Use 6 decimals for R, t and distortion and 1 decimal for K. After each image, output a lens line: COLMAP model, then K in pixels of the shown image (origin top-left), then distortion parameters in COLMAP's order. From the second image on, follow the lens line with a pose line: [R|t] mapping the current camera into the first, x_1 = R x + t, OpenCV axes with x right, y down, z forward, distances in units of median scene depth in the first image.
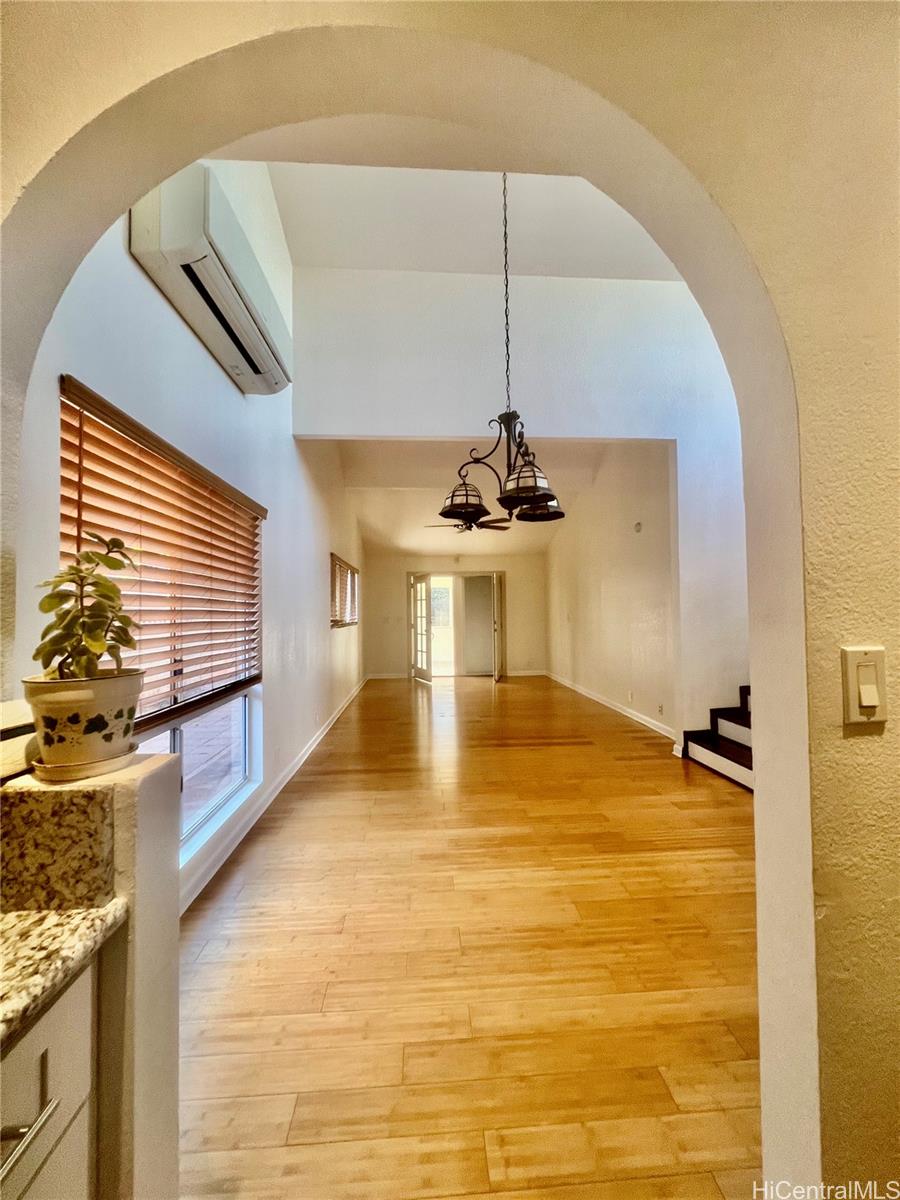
lens RADIAL K [[481.8, 0, 450.6], [0, 481.8, 597.0], [0, 0, 1]] dist [-0.001781, -0.000035]
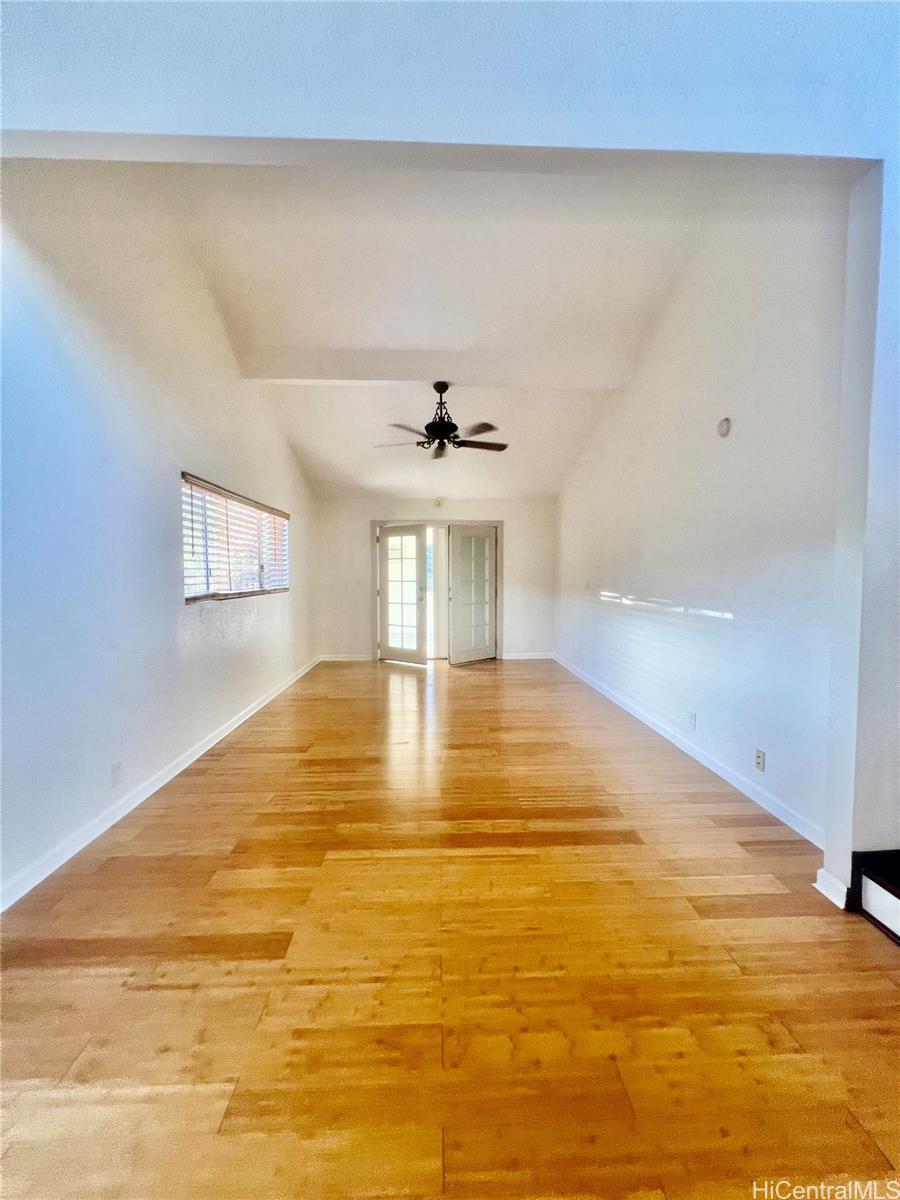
lens RADIAL K [[481.8, 0, 452.6], [0, 481.8, 602.8], [0, 0, 1]] dist [-0.001781, -0.000035]
pose [[0.999699, 0.009058, -0.022788, 0.064470], [-0.006900, 0.995638, 0.093043, 0.005378], [0.023531, -0.092858, 0.995401, 0.300315]]
